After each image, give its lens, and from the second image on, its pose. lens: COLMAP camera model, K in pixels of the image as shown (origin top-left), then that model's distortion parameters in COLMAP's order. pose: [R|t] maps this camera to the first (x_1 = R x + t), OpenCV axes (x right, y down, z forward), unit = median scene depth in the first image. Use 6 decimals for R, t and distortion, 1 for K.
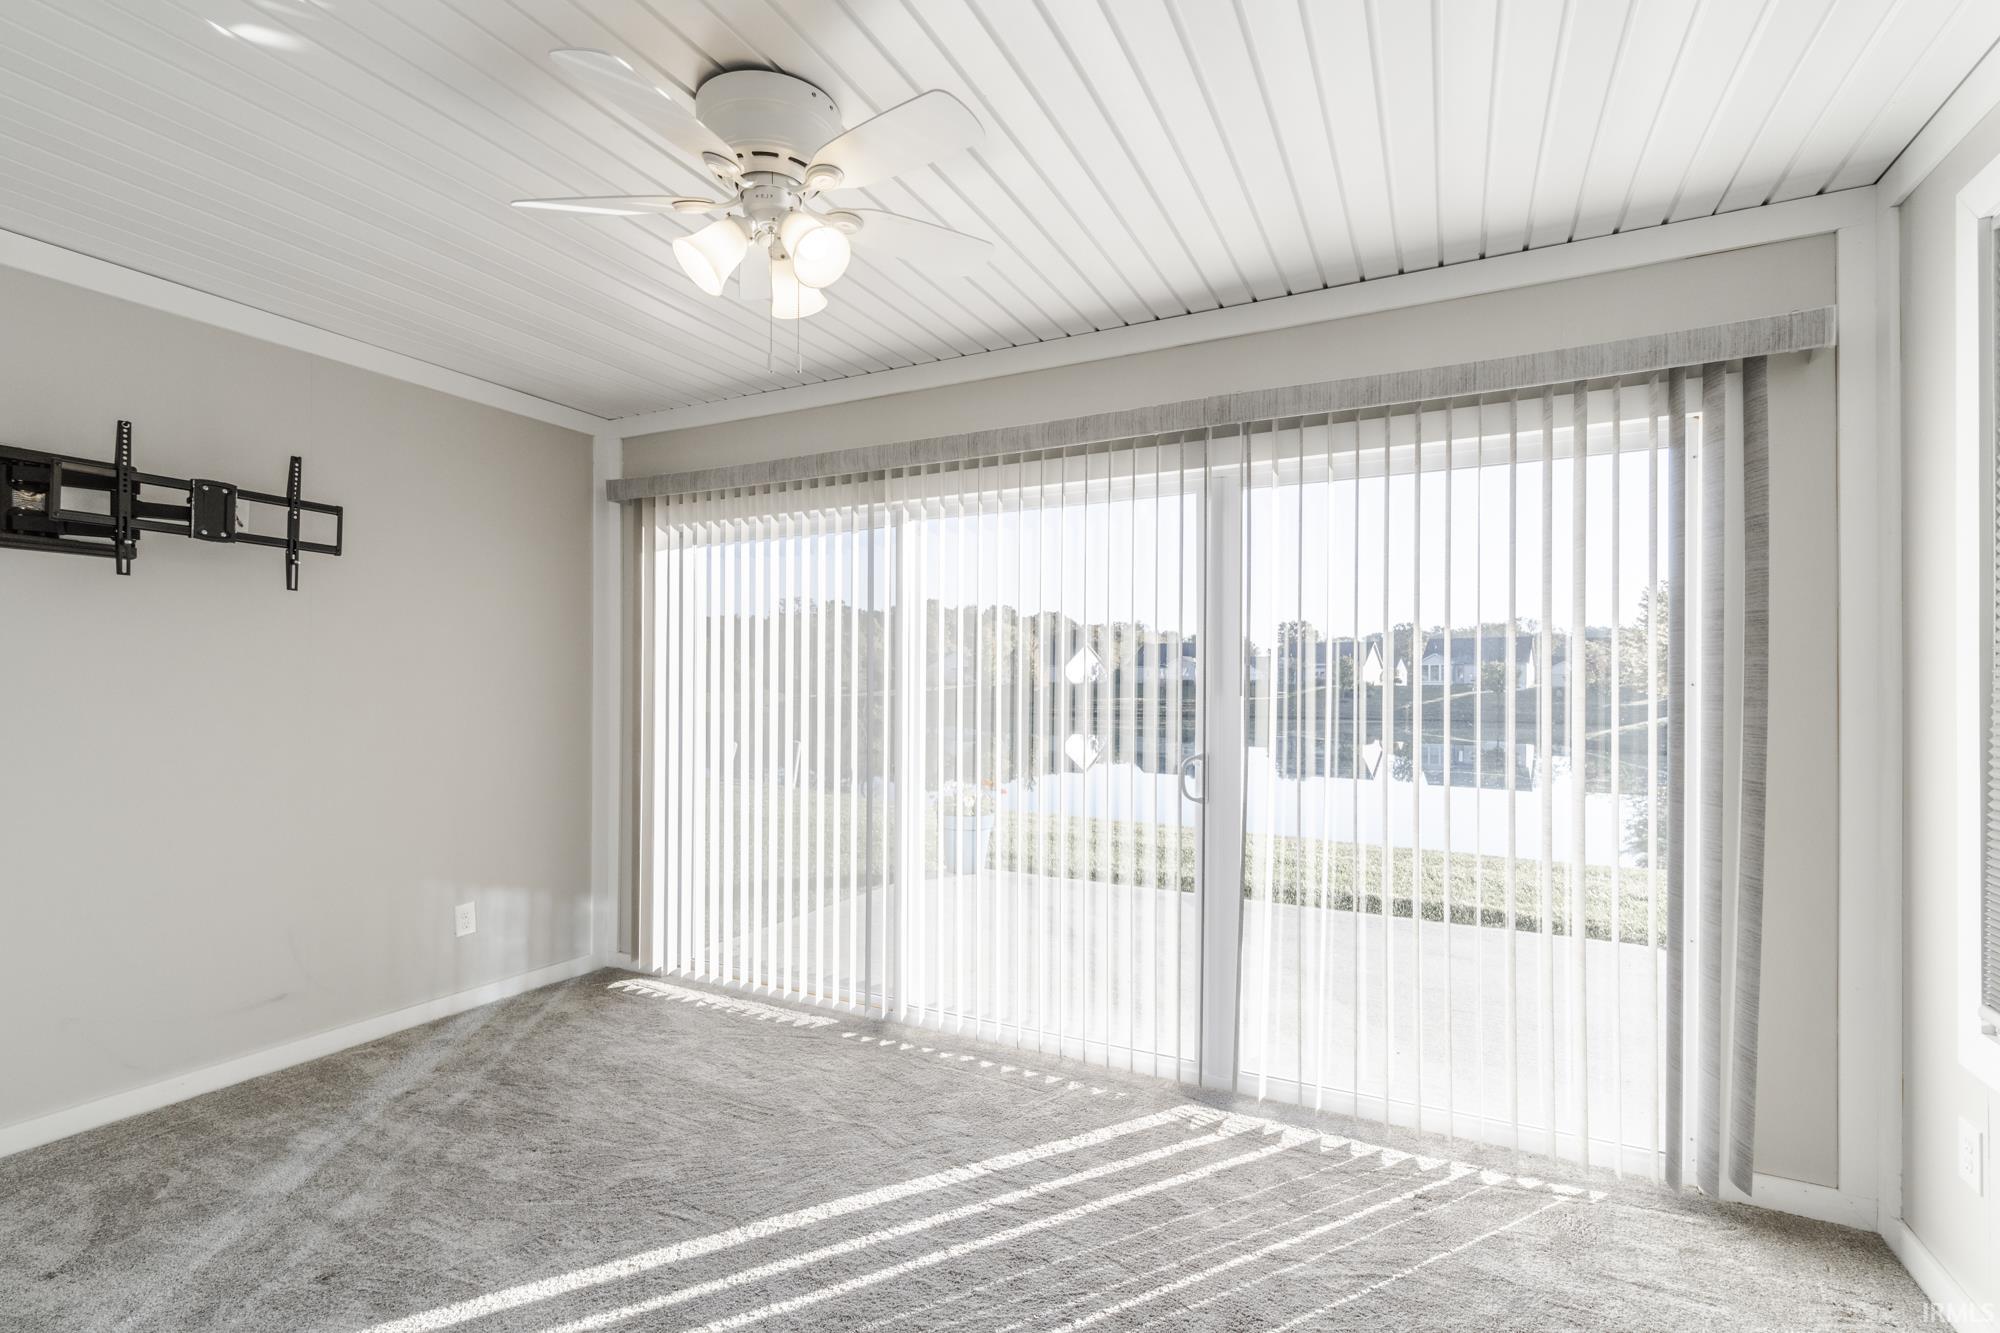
lens RADIAL K [[880.7, 0, 966.1], [0, 880.7, 674.2], [0, 0, 1]] dist [0.000260, -0.000235]
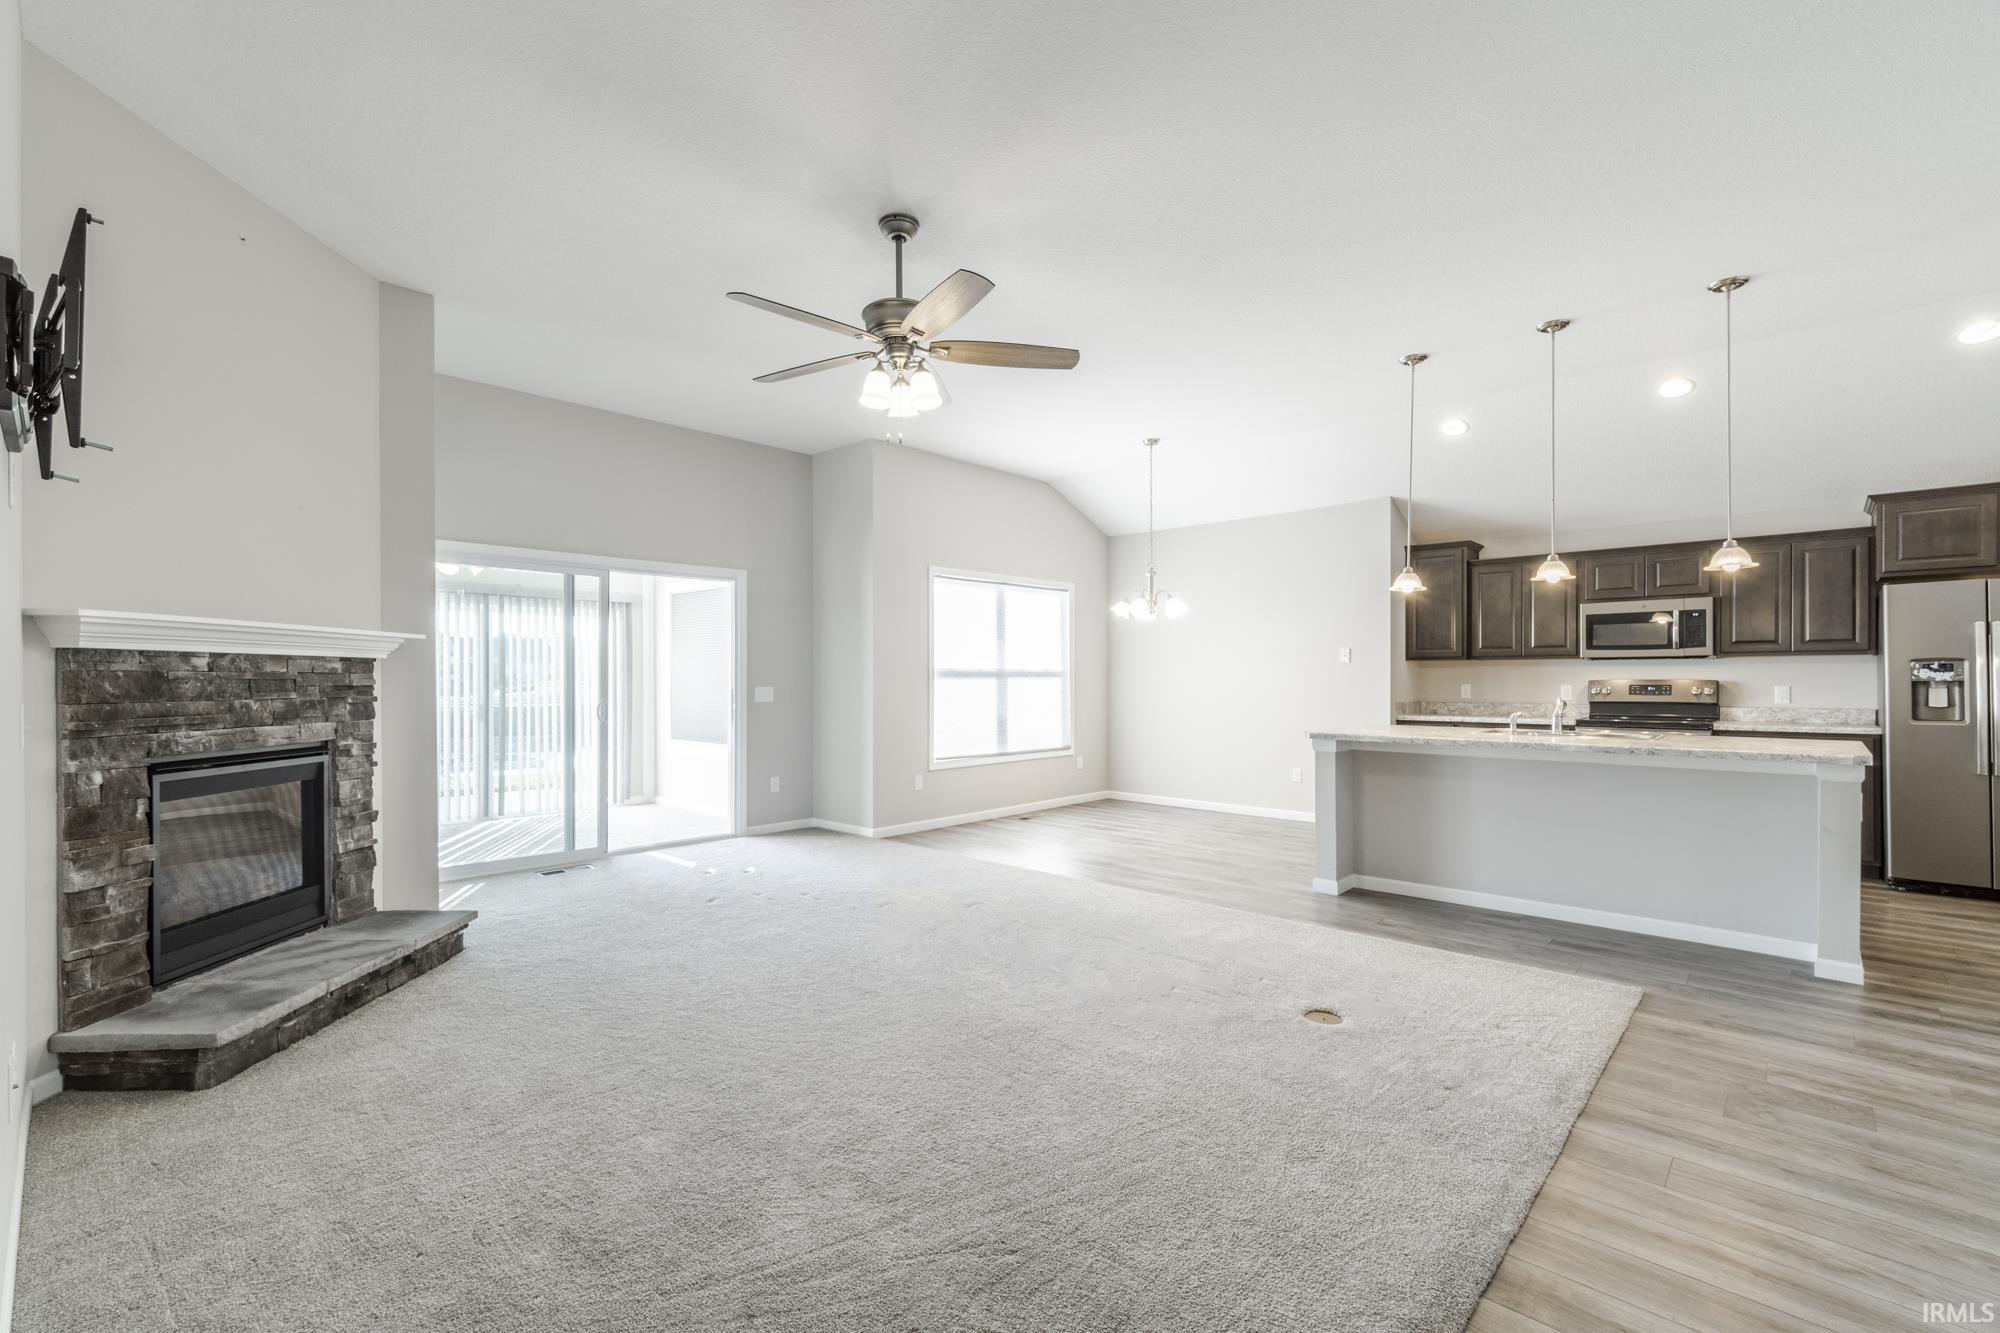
lens RADIAL K [[879.2, 0, 990.3], [0, 879.2, 678.5], [0, 0, 1]] dist [0.002387, 0.000022]
pose [[0.260534, -0.006971, 0.965439, -2.015701], [-0.003825, 0.999959, 0.008252, -0.019976], [-0.965457, -0.005843, 0.260497, -1.311590]]
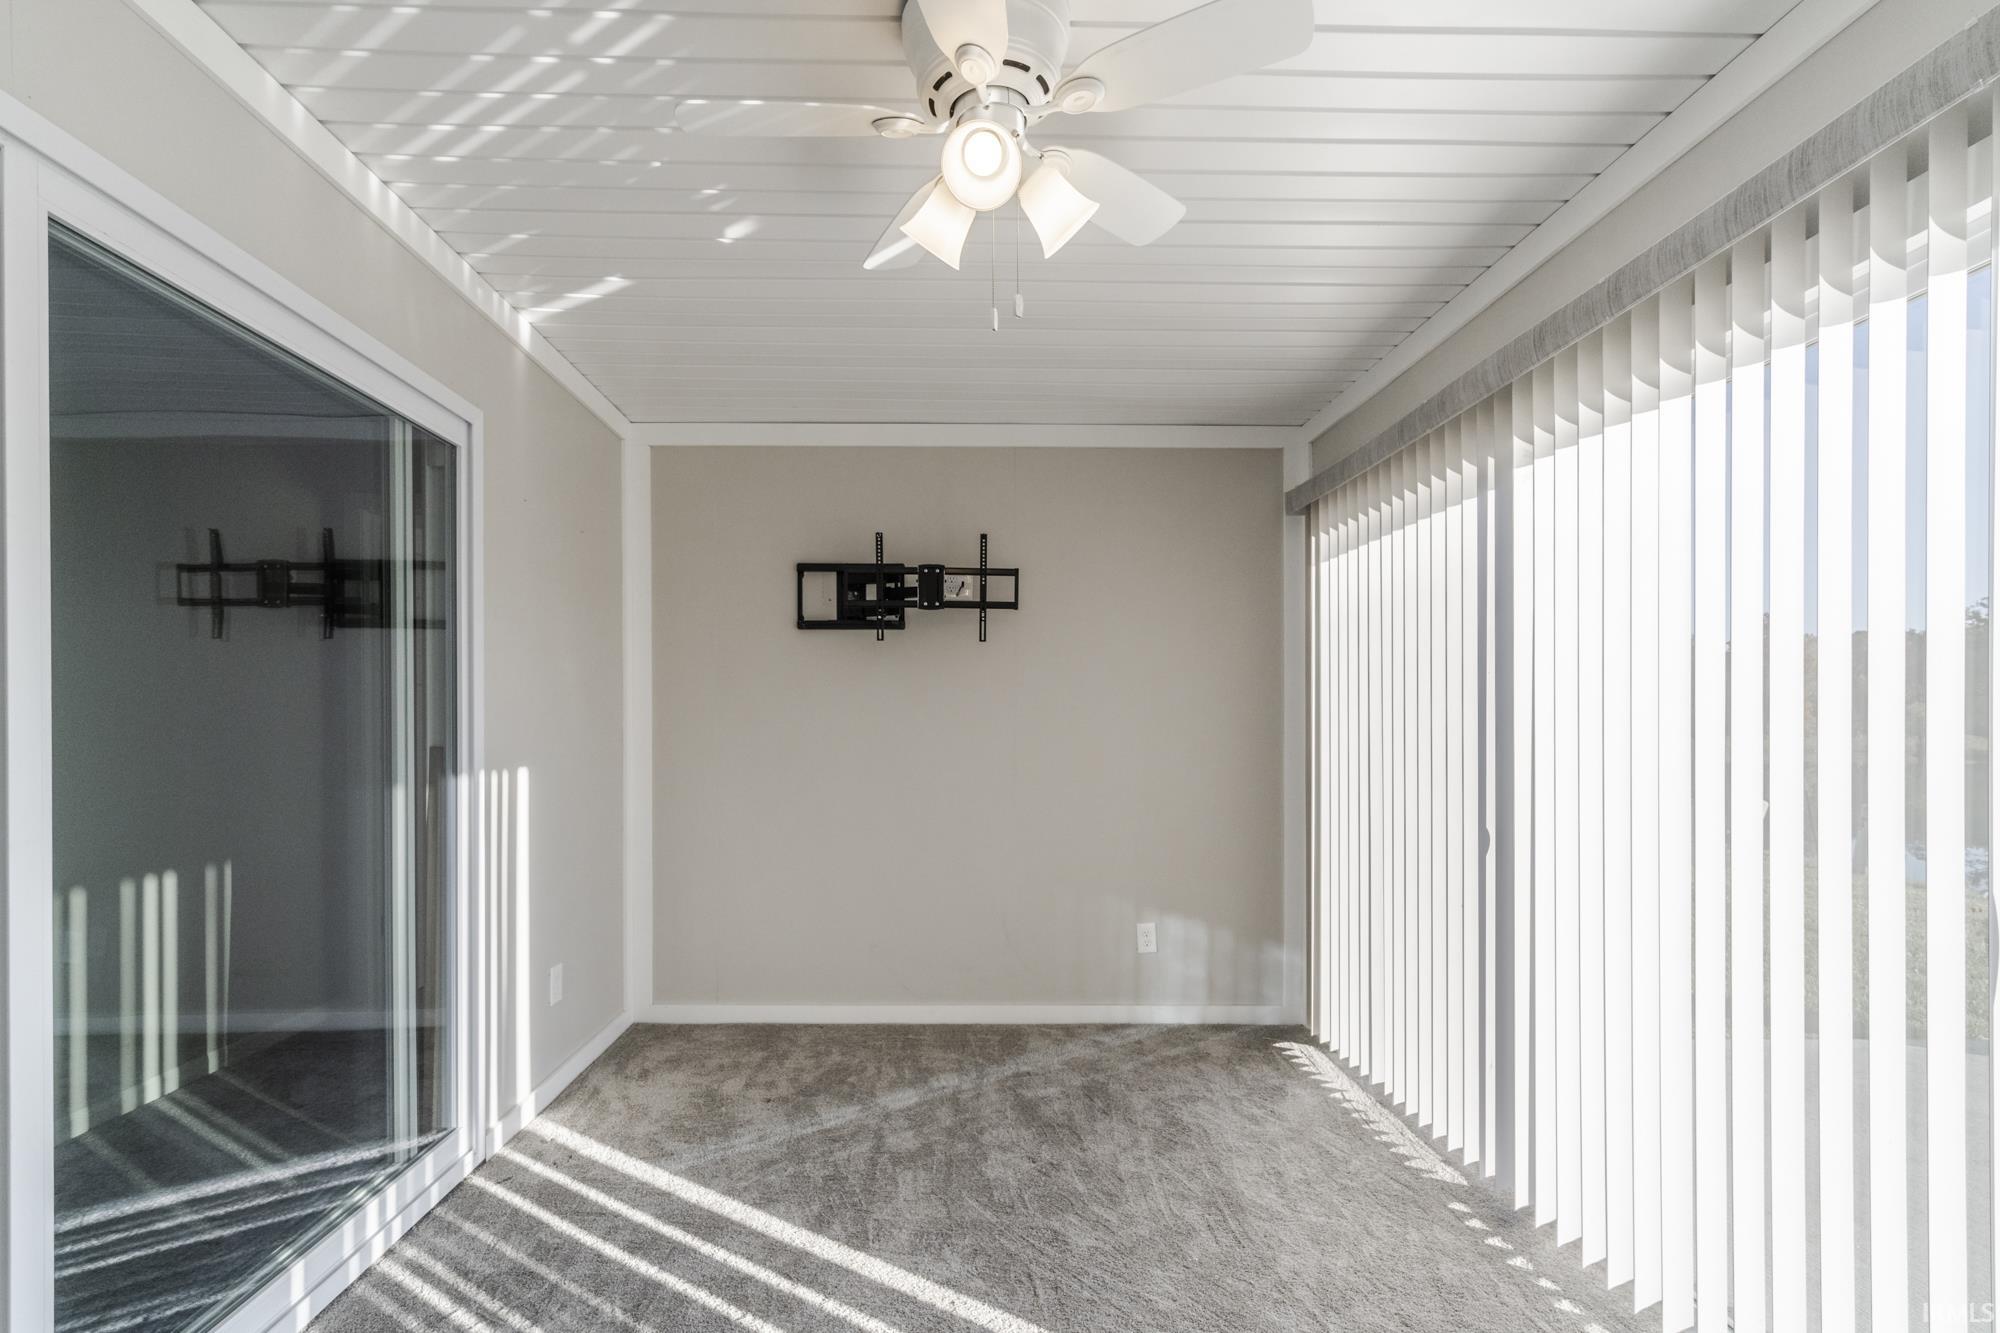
lens RADIAL K [[900.9, 0, 995.2], [0, 900.9, 724.5], [0, 0, 1]] dist [0.009485, 0.000148]
pose [[0.510178, -0.006694, -0.860043, 0.326799], [0.015221, 0.999883, 0.001246, 0.019957], [0.859934, -0.013726, 0.510221, 0.345938]]
